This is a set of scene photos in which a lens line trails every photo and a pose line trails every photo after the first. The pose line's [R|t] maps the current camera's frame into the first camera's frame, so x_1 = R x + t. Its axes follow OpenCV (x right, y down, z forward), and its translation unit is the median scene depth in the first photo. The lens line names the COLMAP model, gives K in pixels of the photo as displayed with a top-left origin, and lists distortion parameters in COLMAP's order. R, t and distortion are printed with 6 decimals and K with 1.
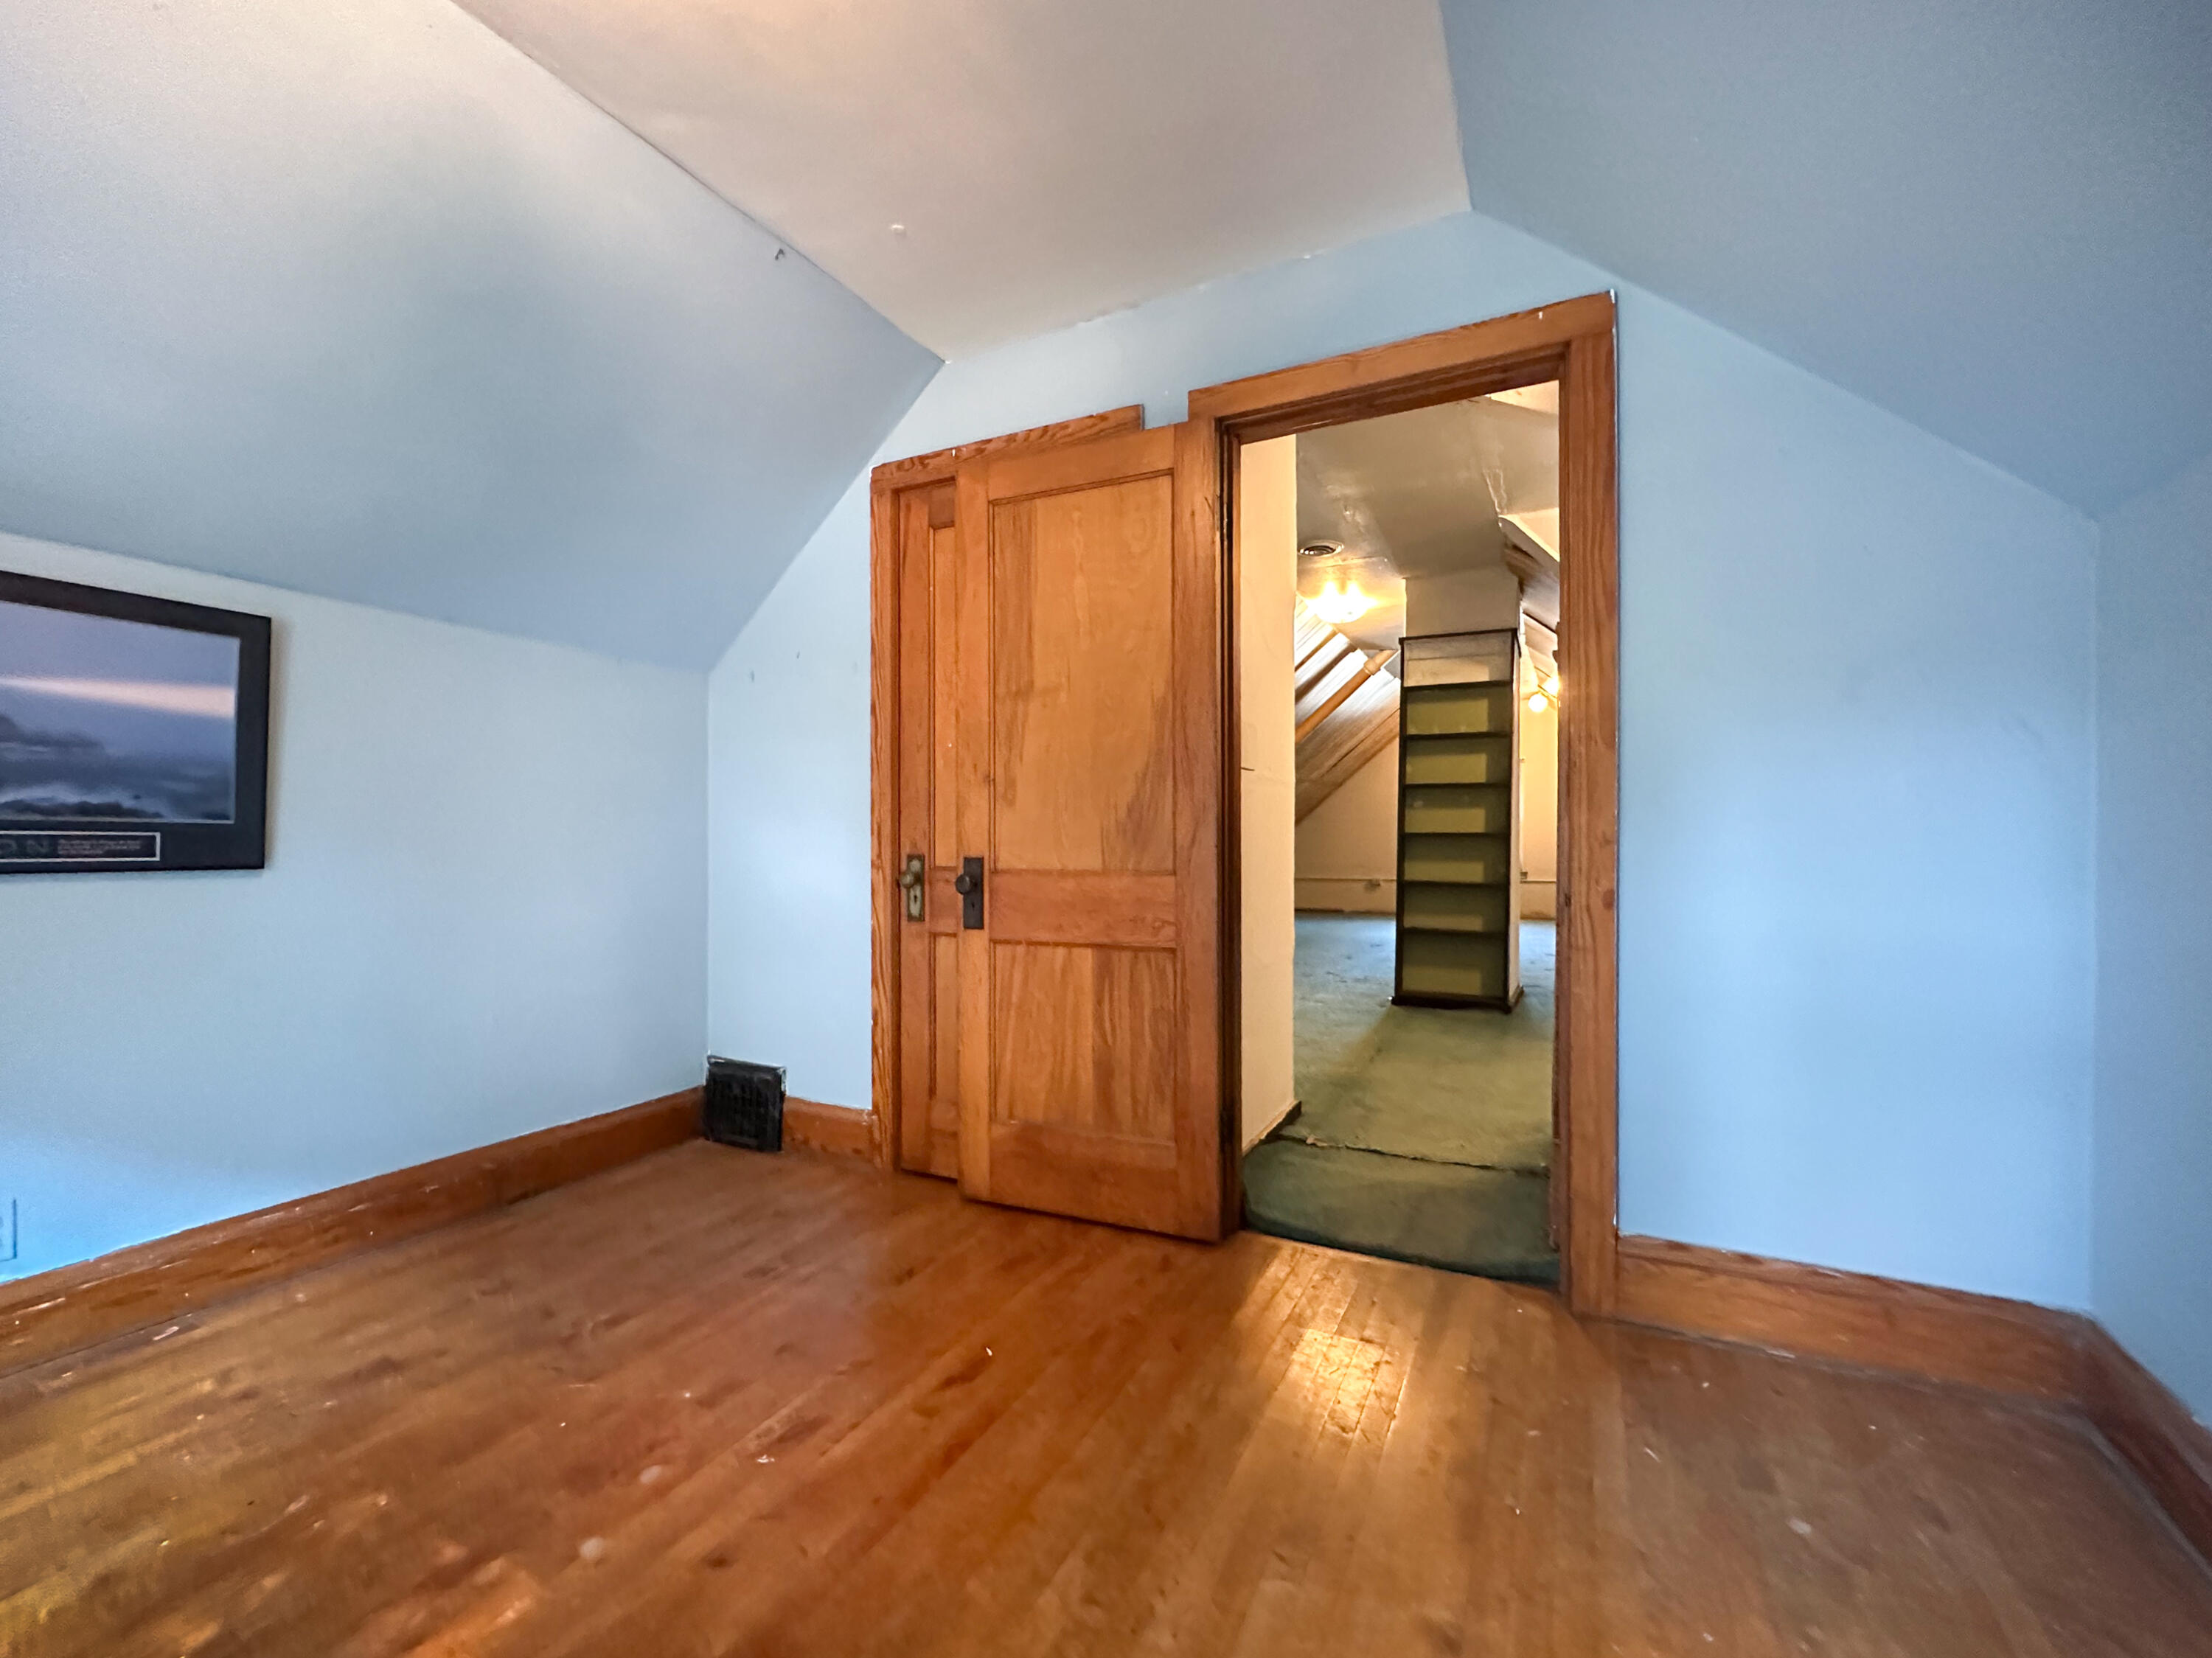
lens RADIAL K [[894.7, 0, 1121.0], [0, 894.7, 833.5], [0, 0, 1]] dist [-0.000395, -0.000055]
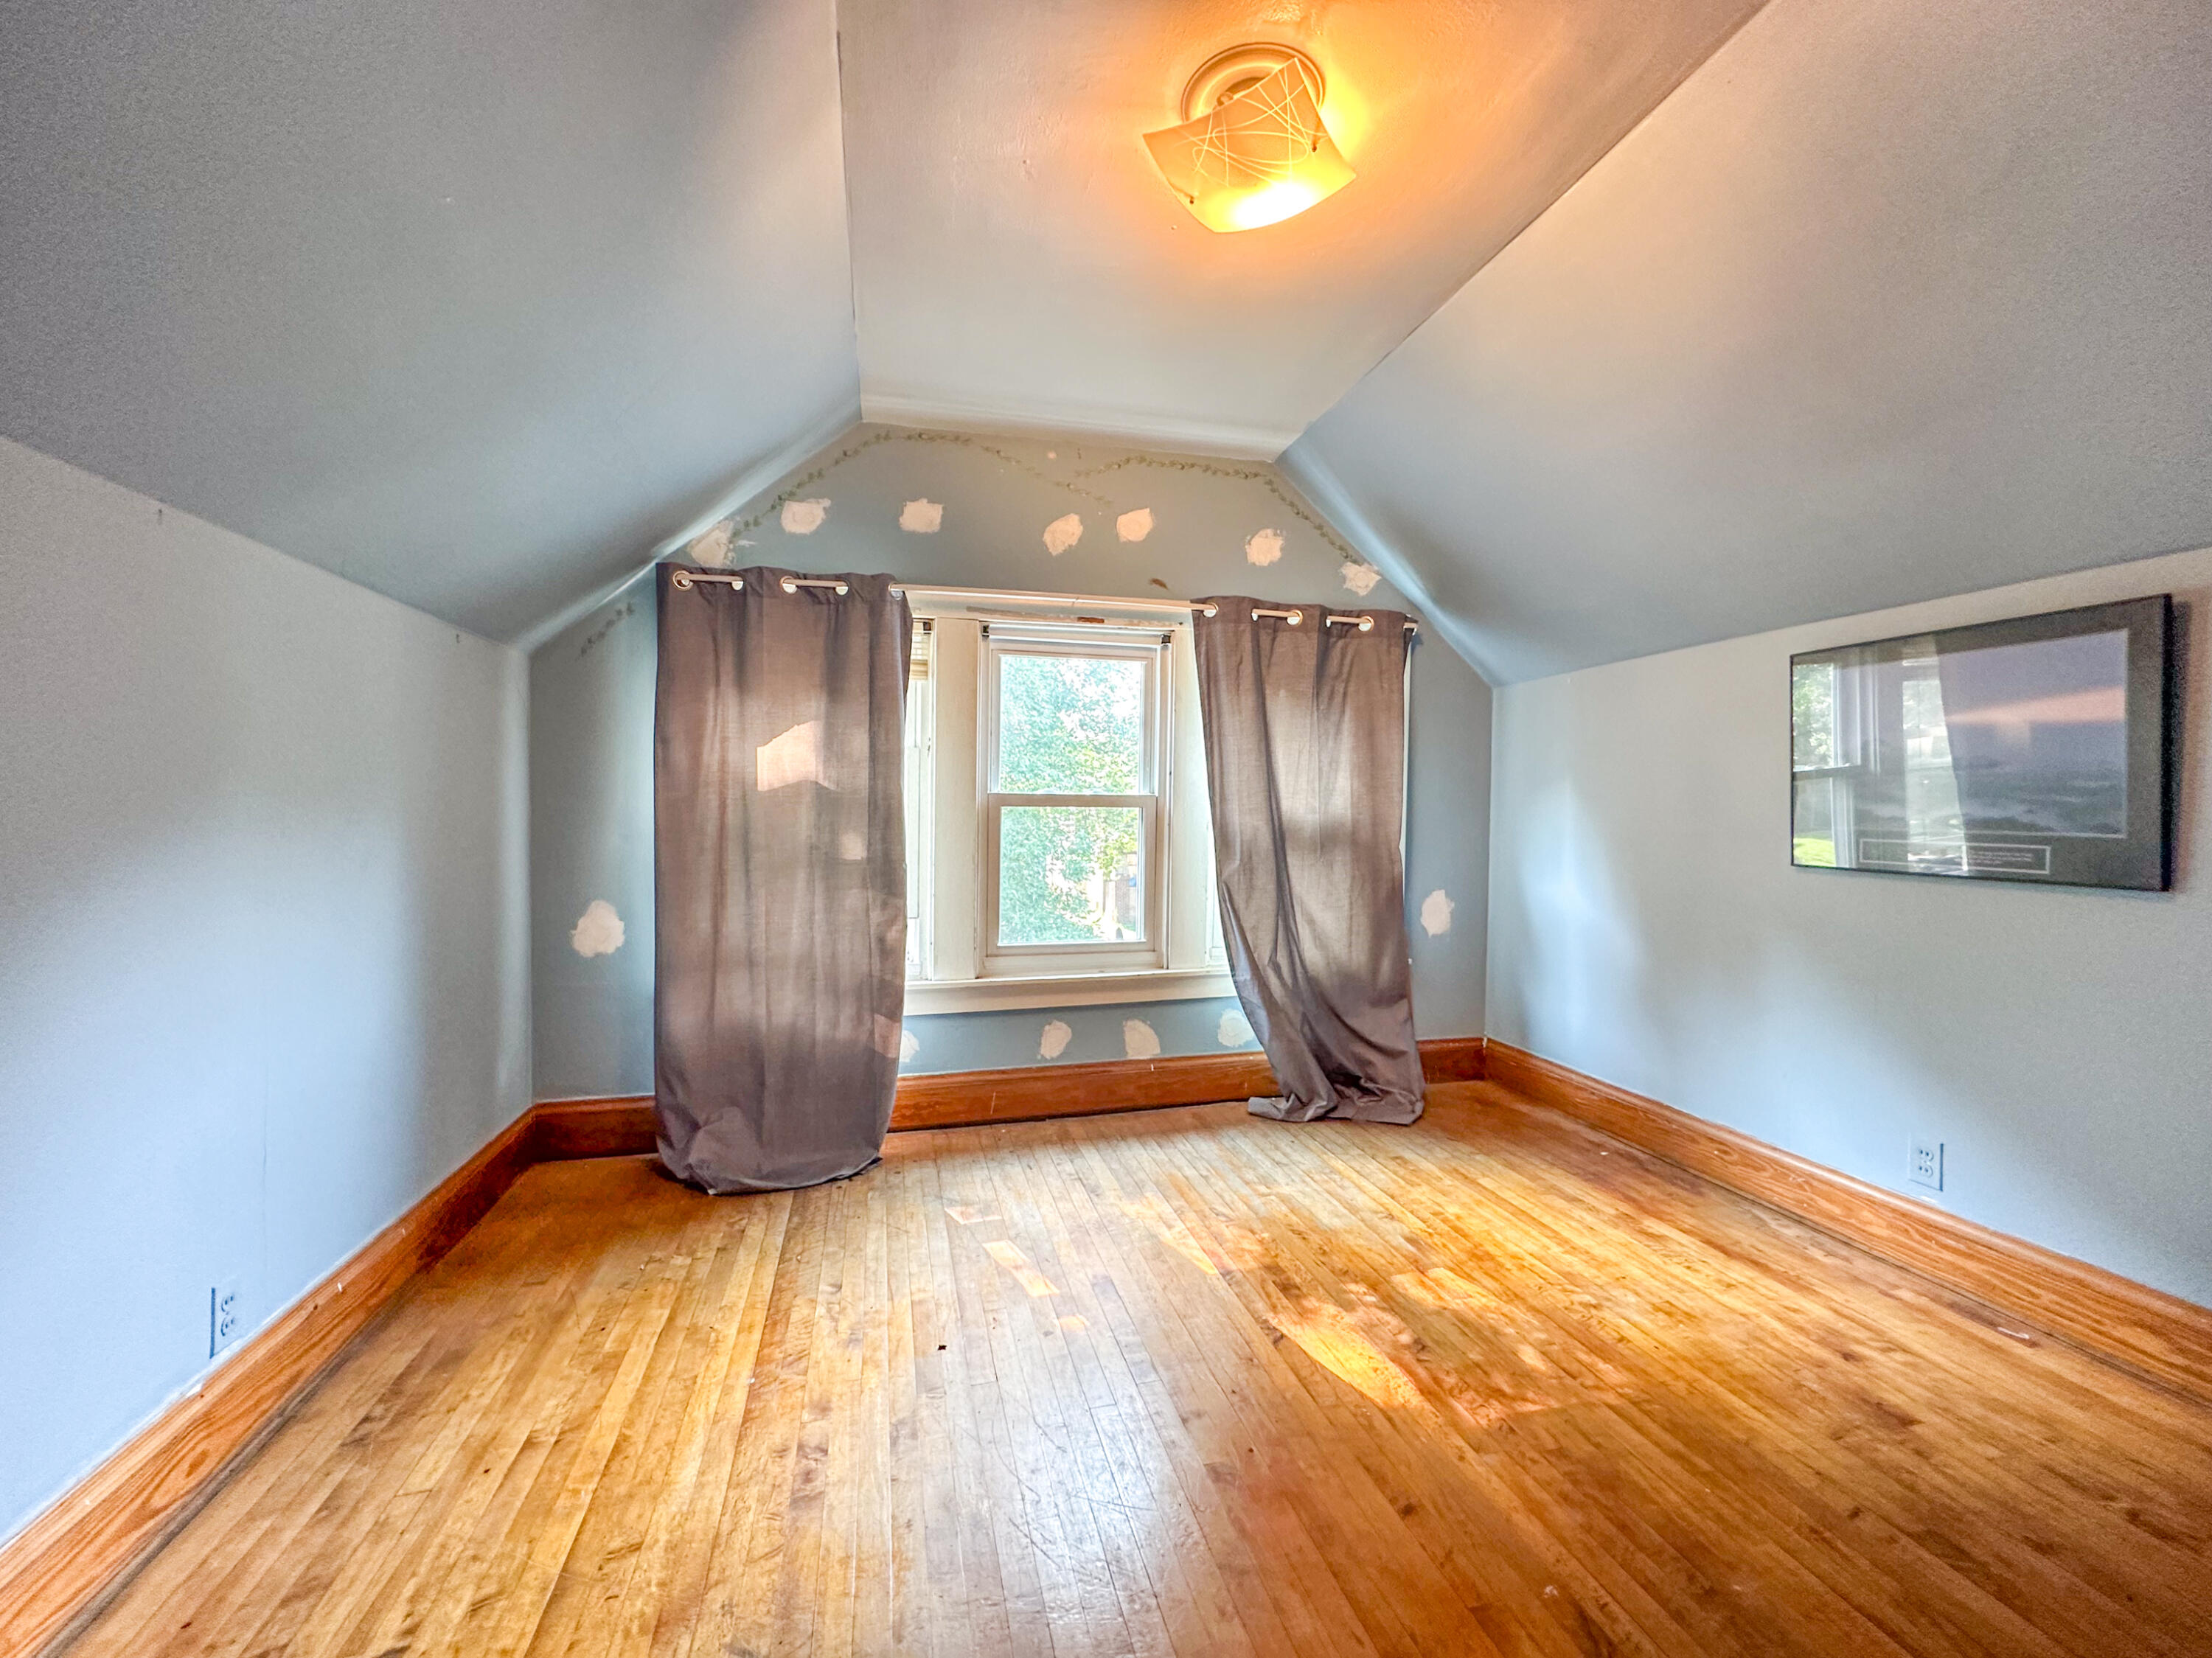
lens RADIAL K [[894.7, 0, 1119.8], [0, 894.7, 816.7], [0, 0, 1]] dist [-0.000395, -0.000055]
pose [[-0.747648, -0.000363, -0.664095, 0.375646], [-0.000237, 1.000000, -0.000280, -0.033572], [0.664095, -0.000052, -0.747648, 1.063256]]
